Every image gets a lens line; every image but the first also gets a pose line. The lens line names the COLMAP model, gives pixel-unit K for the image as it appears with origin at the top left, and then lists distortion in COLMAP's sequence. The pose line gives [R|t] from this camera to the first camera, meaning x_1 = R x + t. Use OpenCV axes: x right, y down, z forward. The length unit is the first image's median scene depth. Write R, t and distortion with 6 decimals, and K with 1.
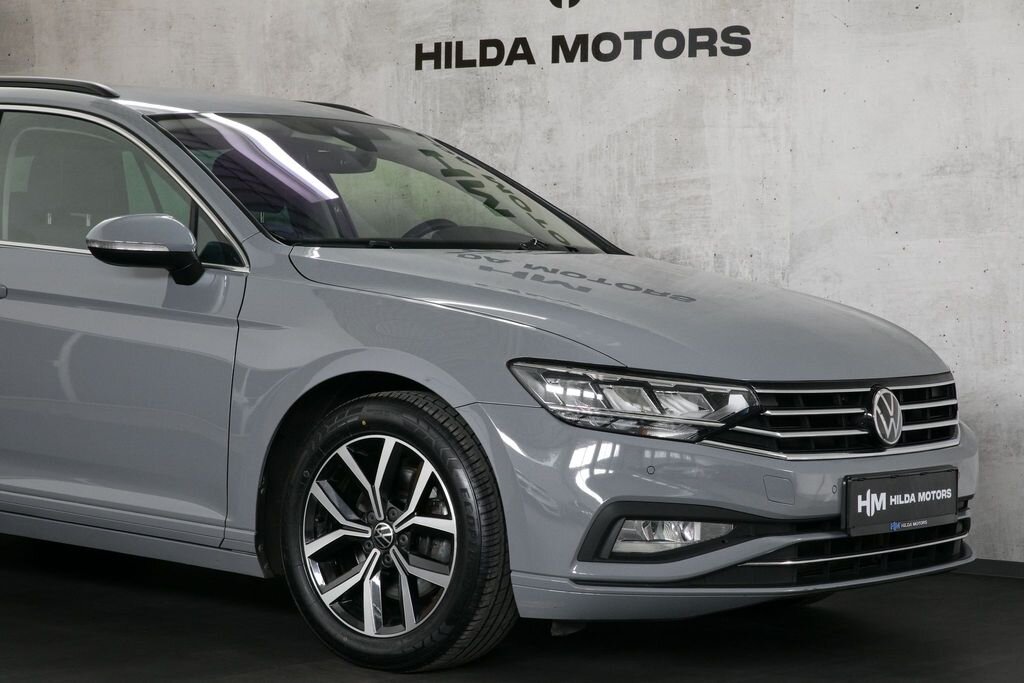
lens RADIAL K [[2521.2, 0, 512.0], [0, 2521.2, 341.5], [0, 0, 1]] dist [-0.114134, 1.040054]
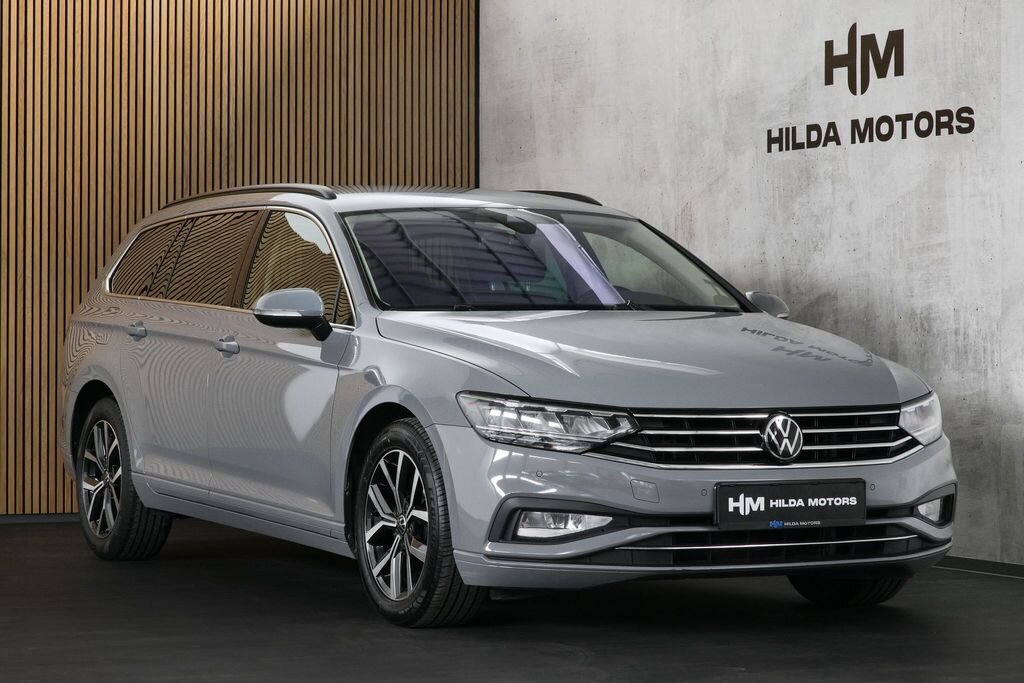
lens RADIAL K [[2806.0, 0, 512.0], [0, 2806.0, 341.5], [0, 0, 1]] dist [0.029774, -0.274693]
pose [[0.910252, -0.013858, -0.413823, 0.423182], [0.003106, 0.999640, -0.026643, 0.013102], [0.414043, 0.022966, 0.909967, -0.231364]]
